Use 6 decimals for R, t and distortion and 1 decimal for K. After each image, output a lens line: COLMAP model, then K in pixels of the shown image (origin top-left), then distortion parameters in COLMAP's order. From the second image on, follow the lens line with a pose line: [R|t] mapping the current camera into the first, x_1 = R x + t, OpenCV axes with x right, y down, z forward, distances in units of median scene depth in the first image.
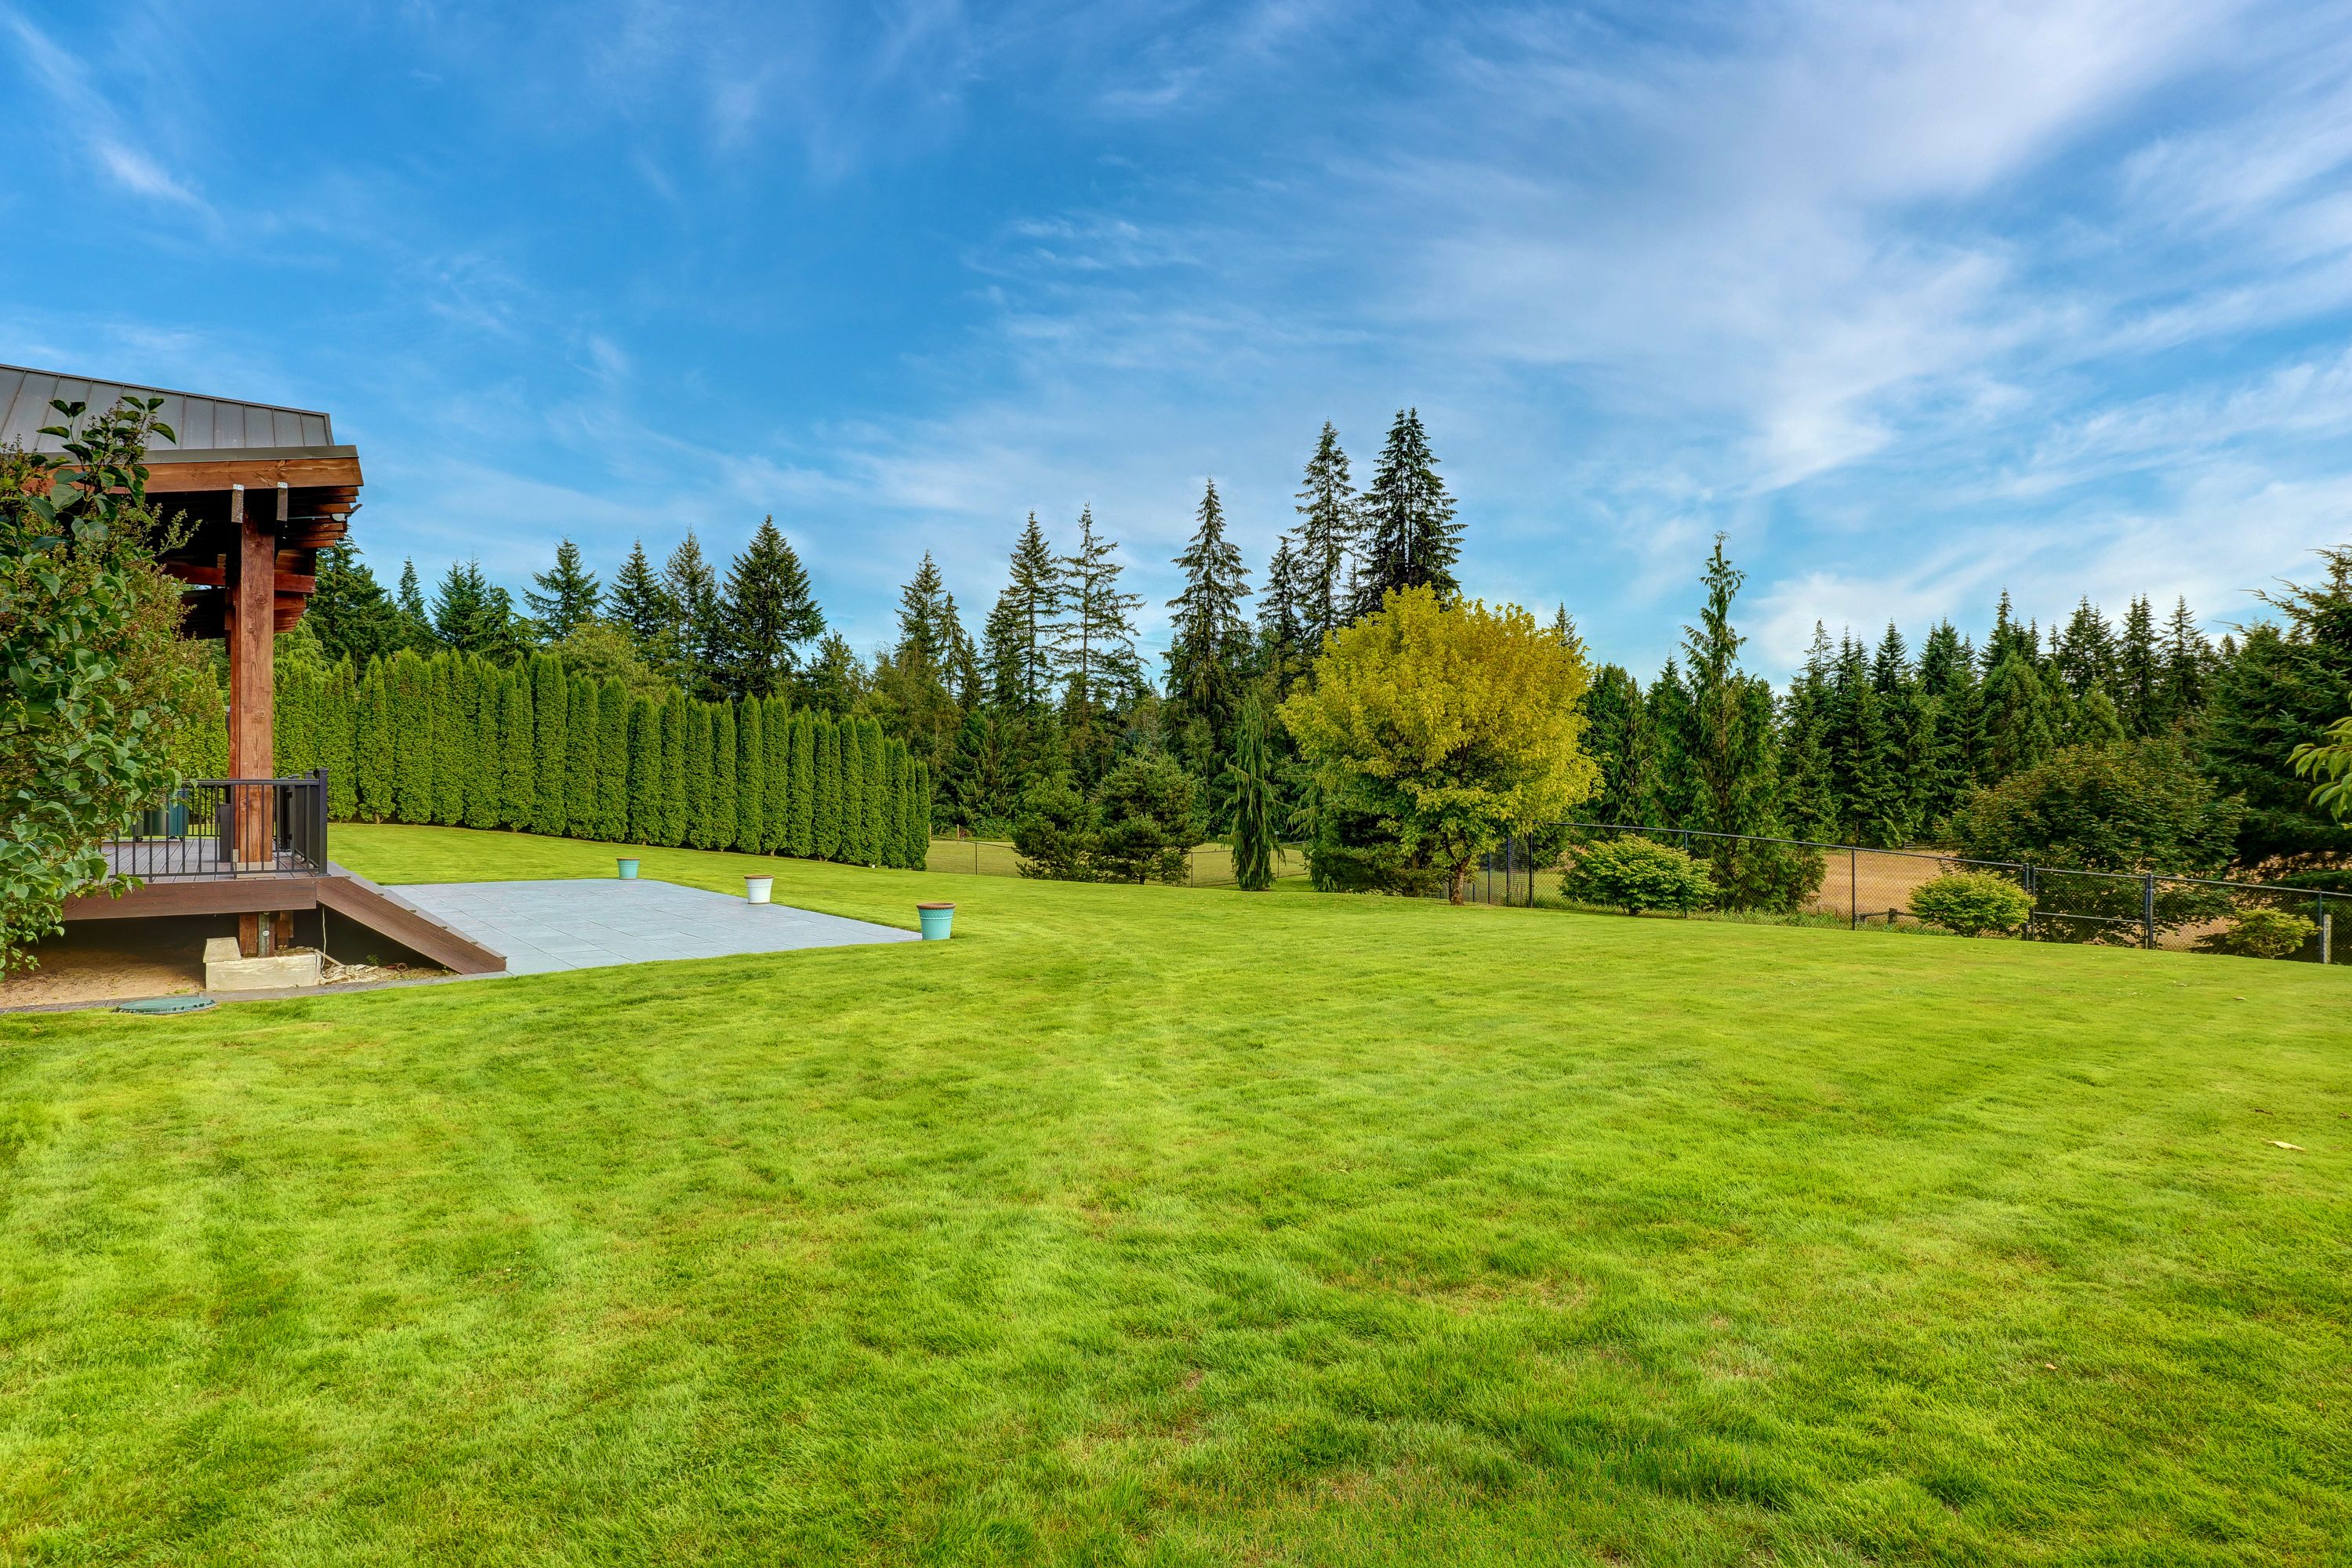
lens RADIAL K [[1235.9, 0, 1176.0], [0, 1235.9, 784.0], [0, 0, 1]] dist [0.001334, 0.001266]
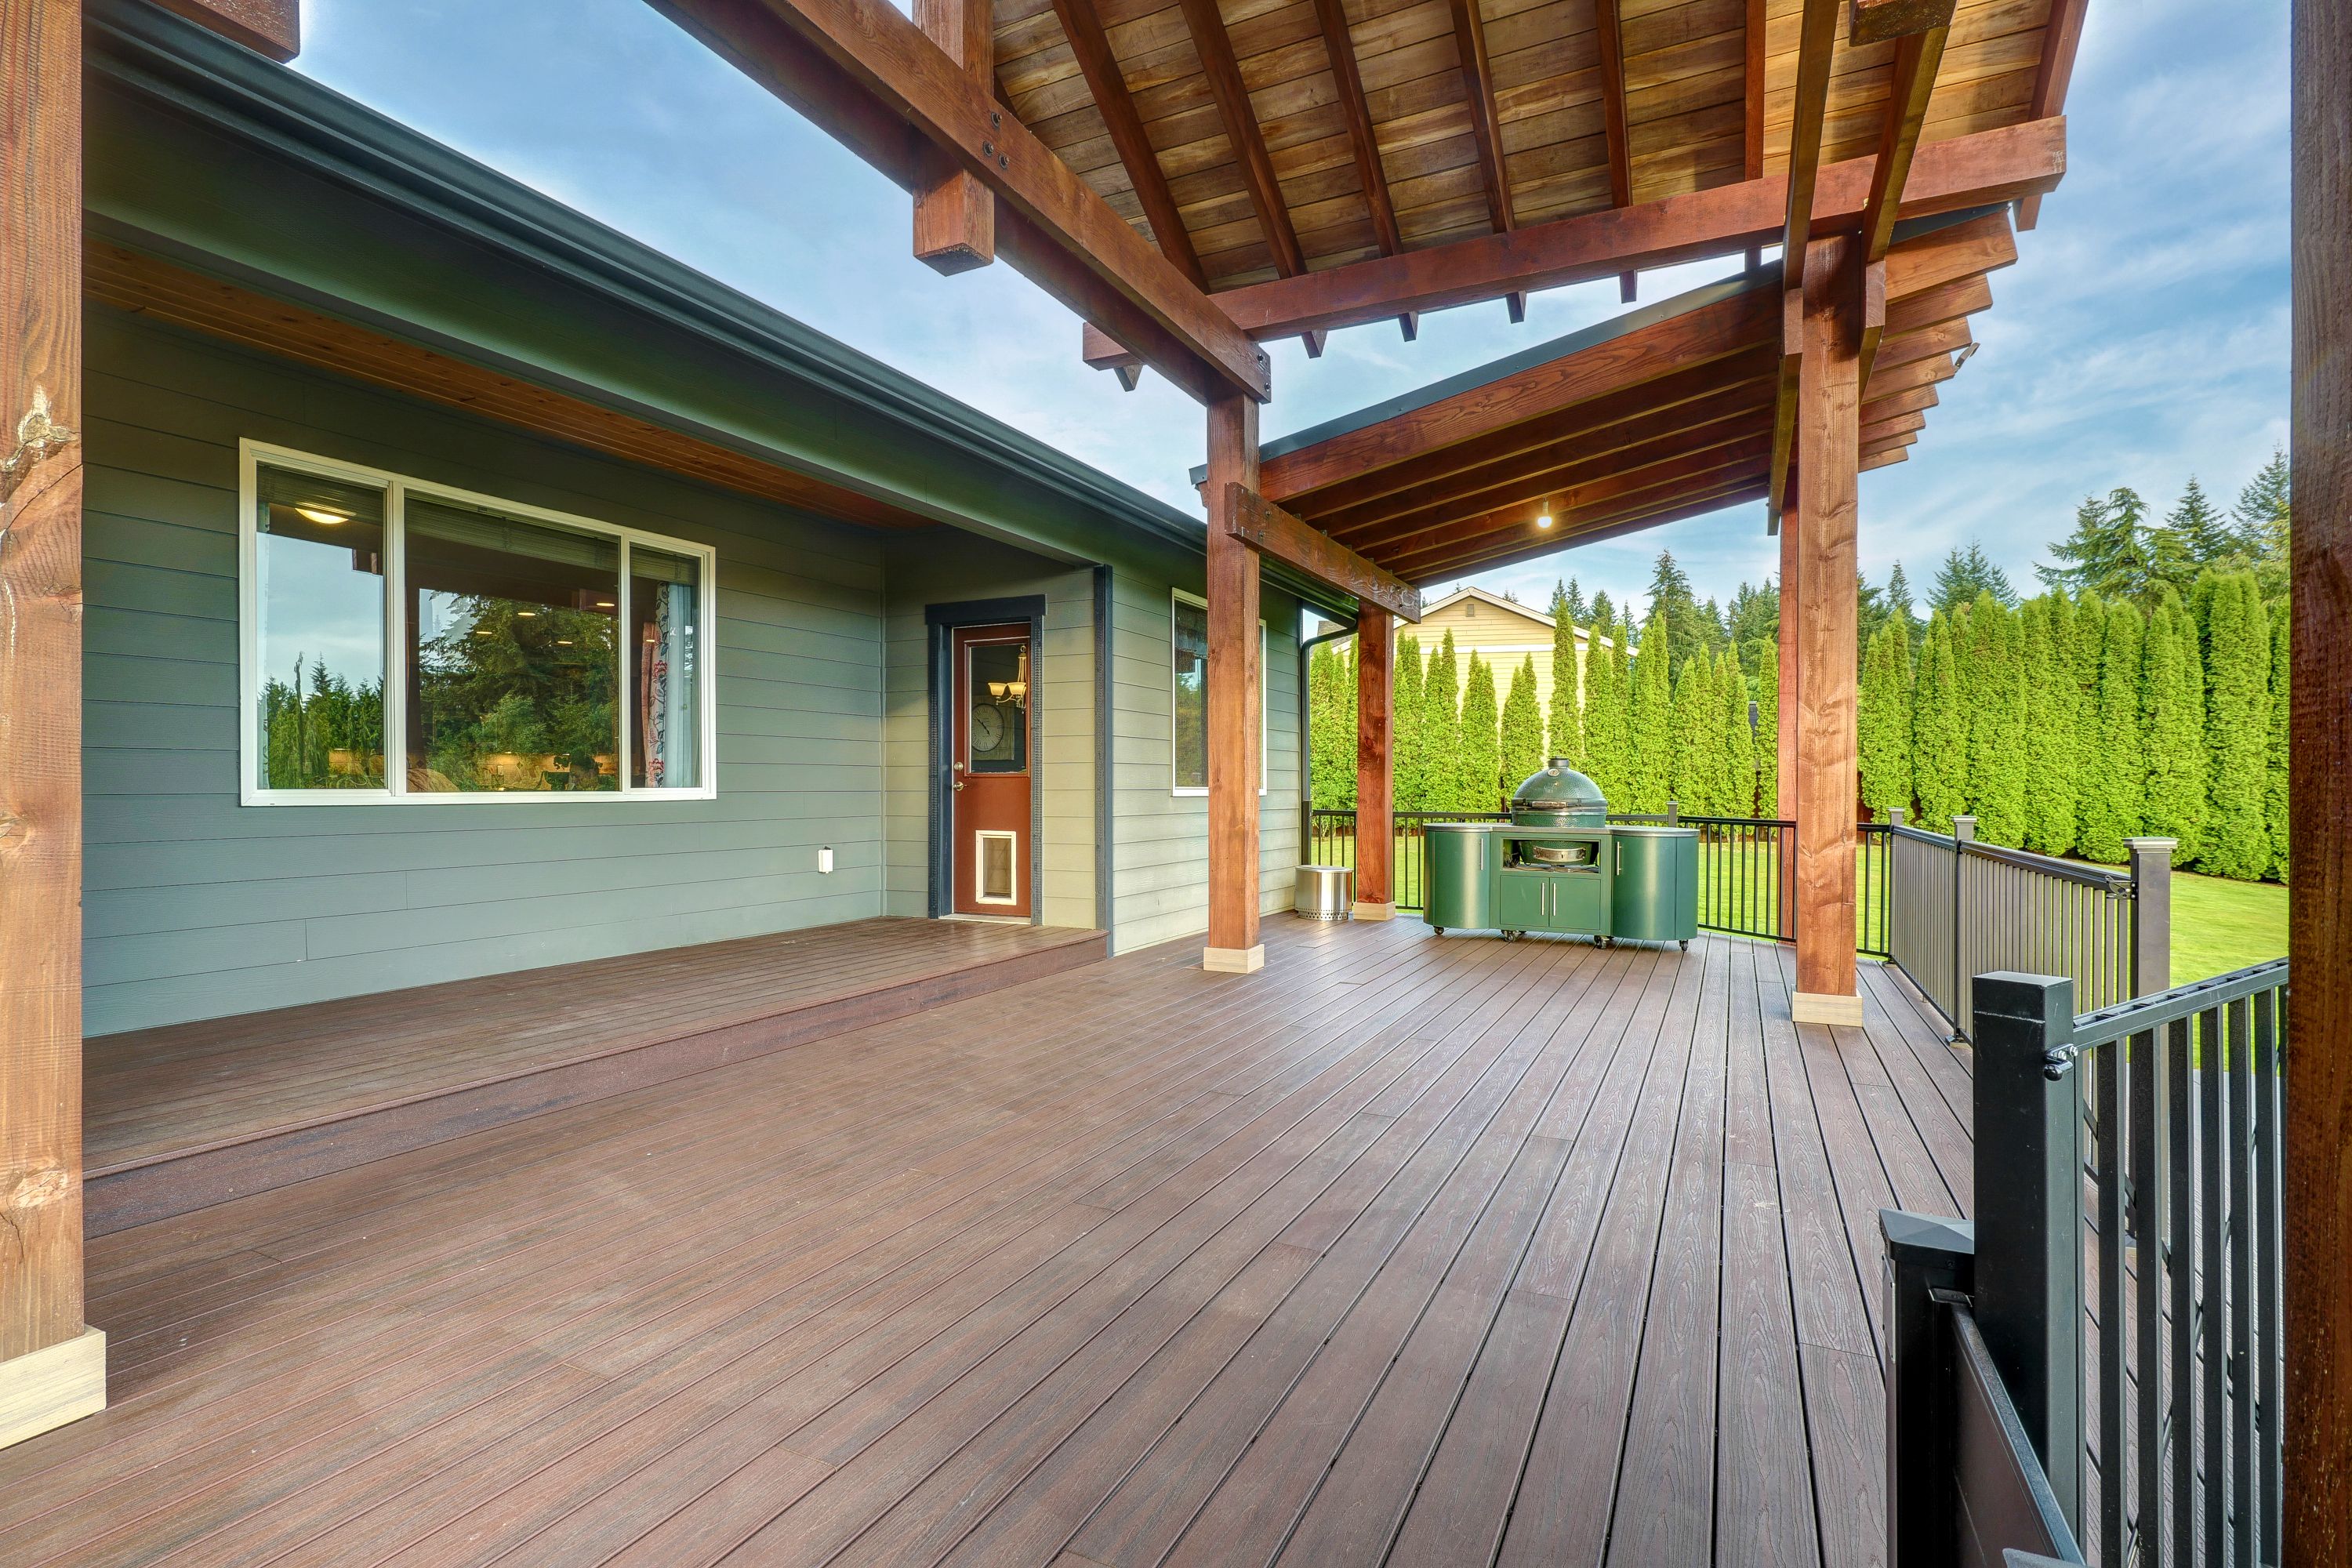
lens RADIAL K [[1134.5, 0, 1176.0], [0, 1134.5, 784.0], [0, 0, 1]] dist [-0.001585, -0.000045]
pose [[0.438792, -0.002218, -0.898586, -0.068812], [0.005392, 0.999985, 0.000164, -0.001828], [0.898572, -0.004917, 0.438798, 0.087465]]
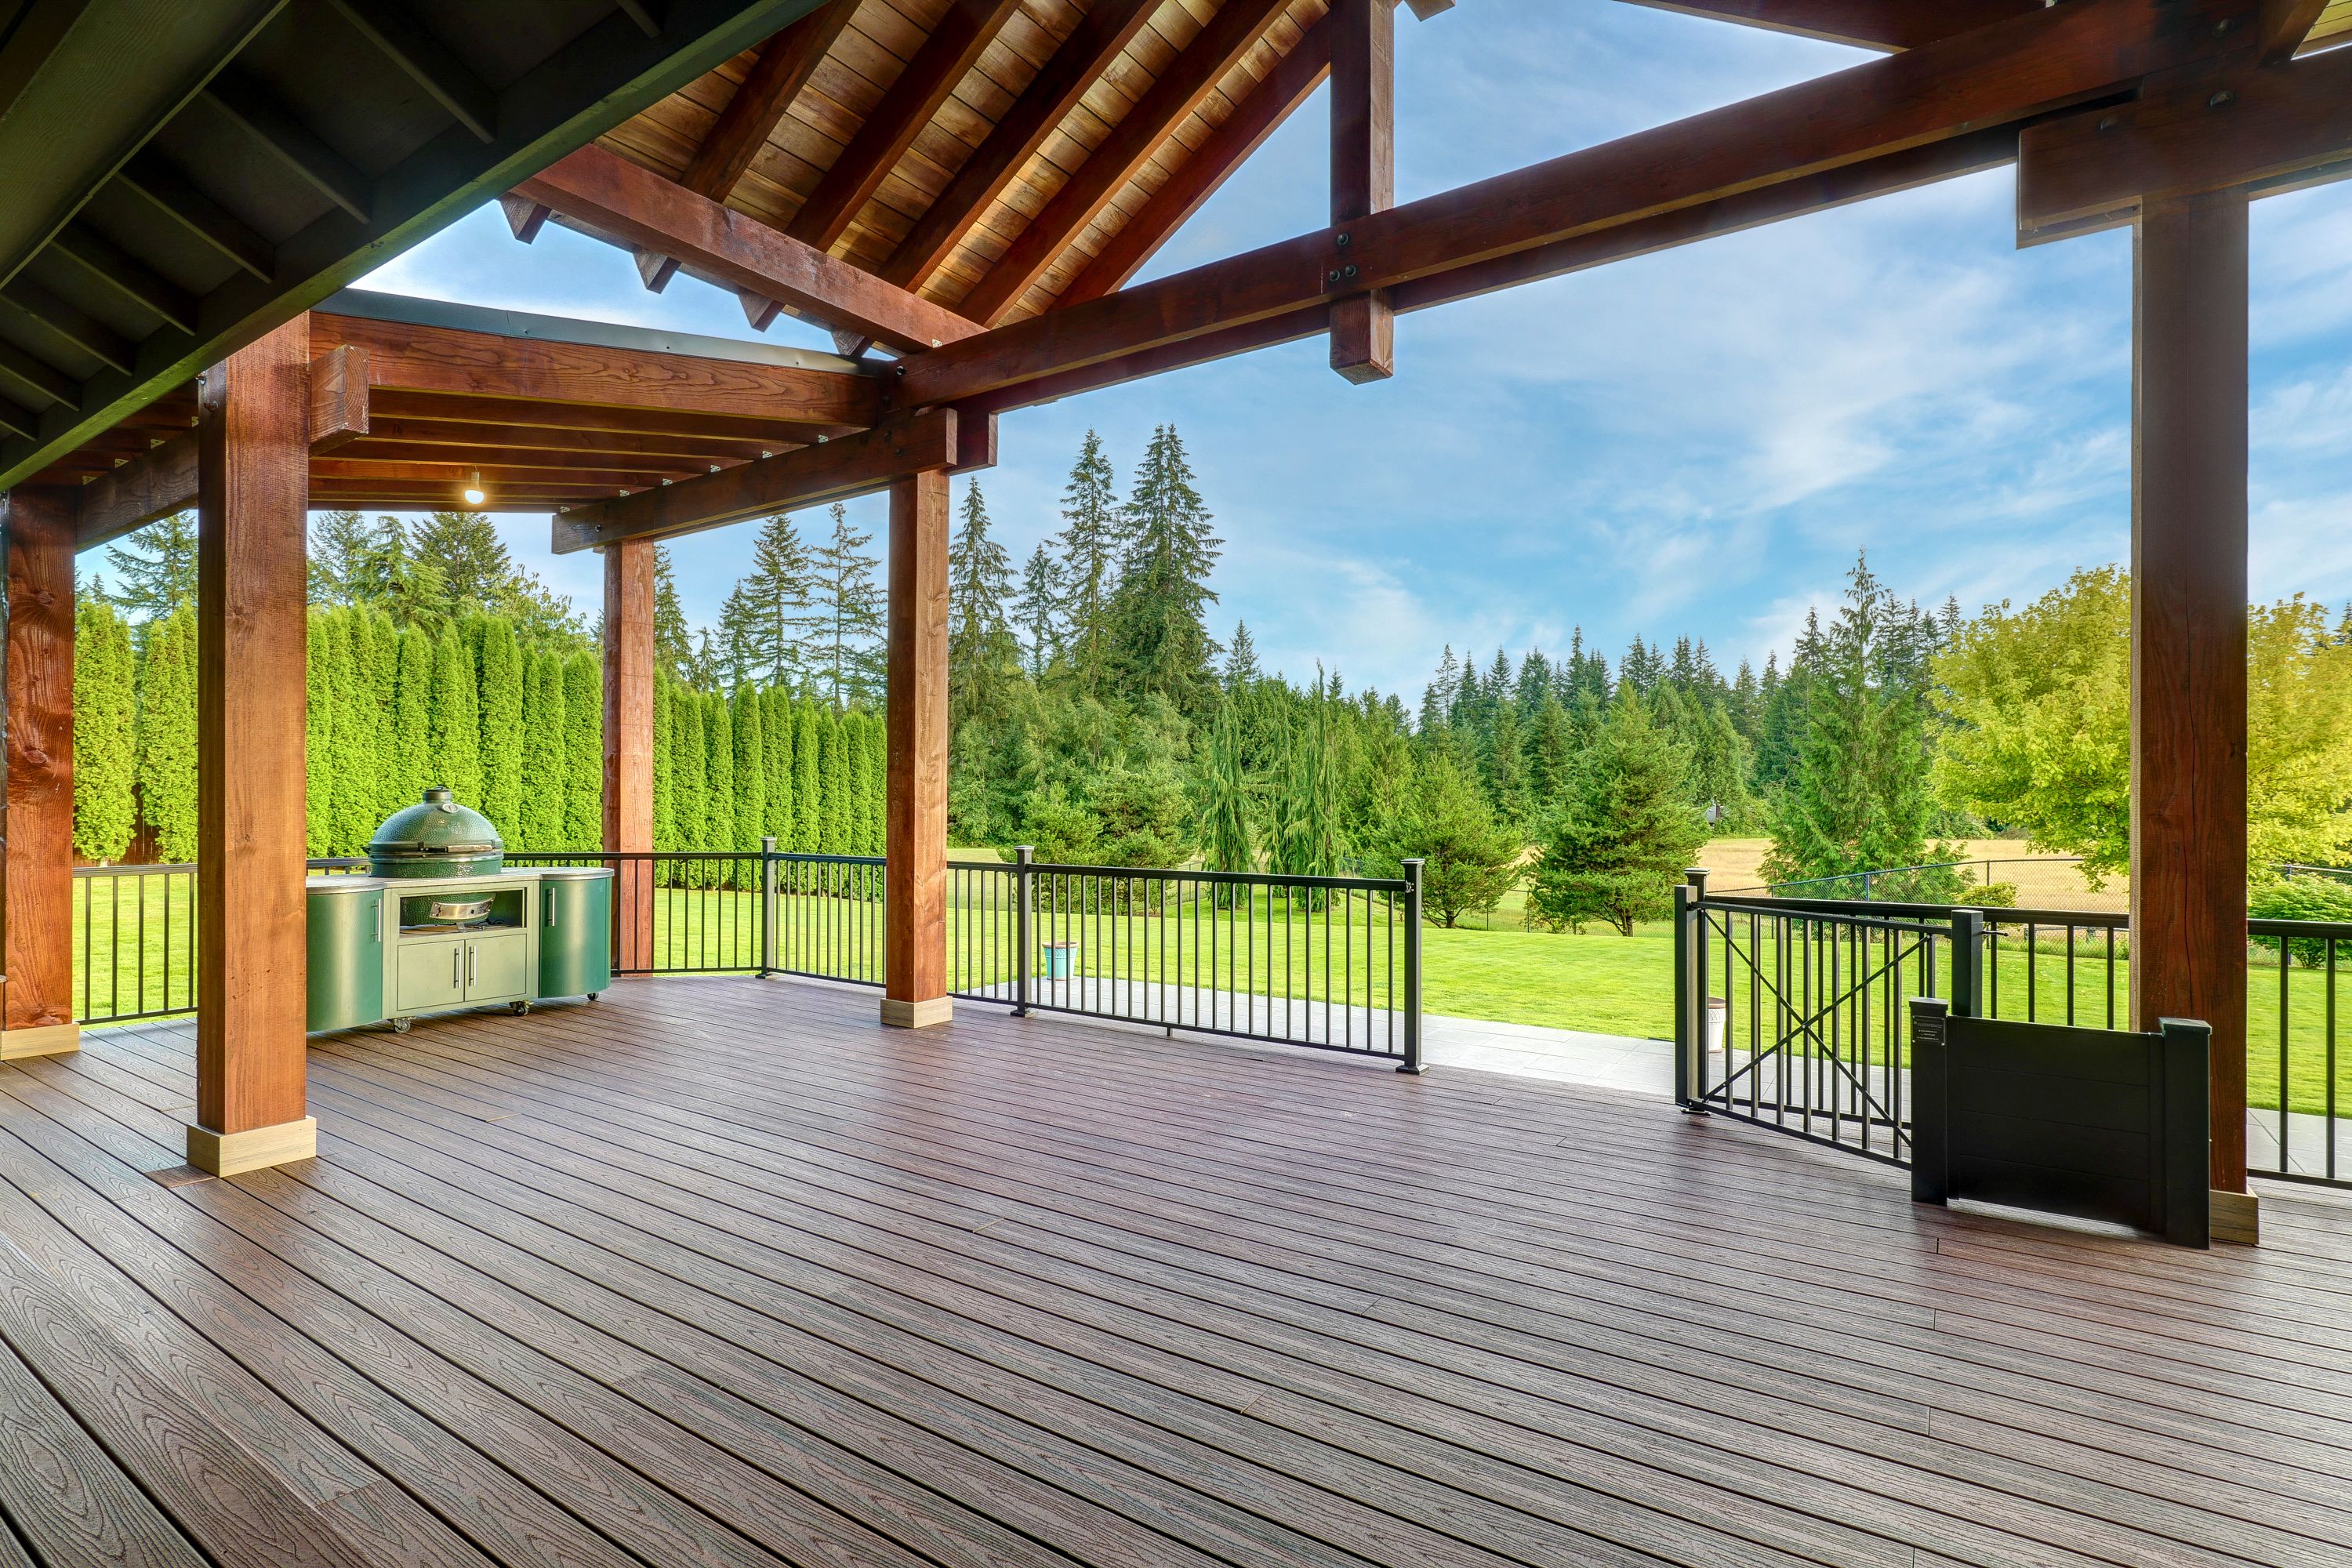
lens RADIAL K [[1153.9, 0, 1176.0], [0, 1153.9, 784.0], [0, 0, 1]] dist [-0.002017, -0.000685]
pose [[0.953048, 0.000860, 0.302817, -0.096931], [-0.001124, 0.999999, 0.000699, -0.003276], [-0.302816, -0.001007, 0.953049, 0.077065]]
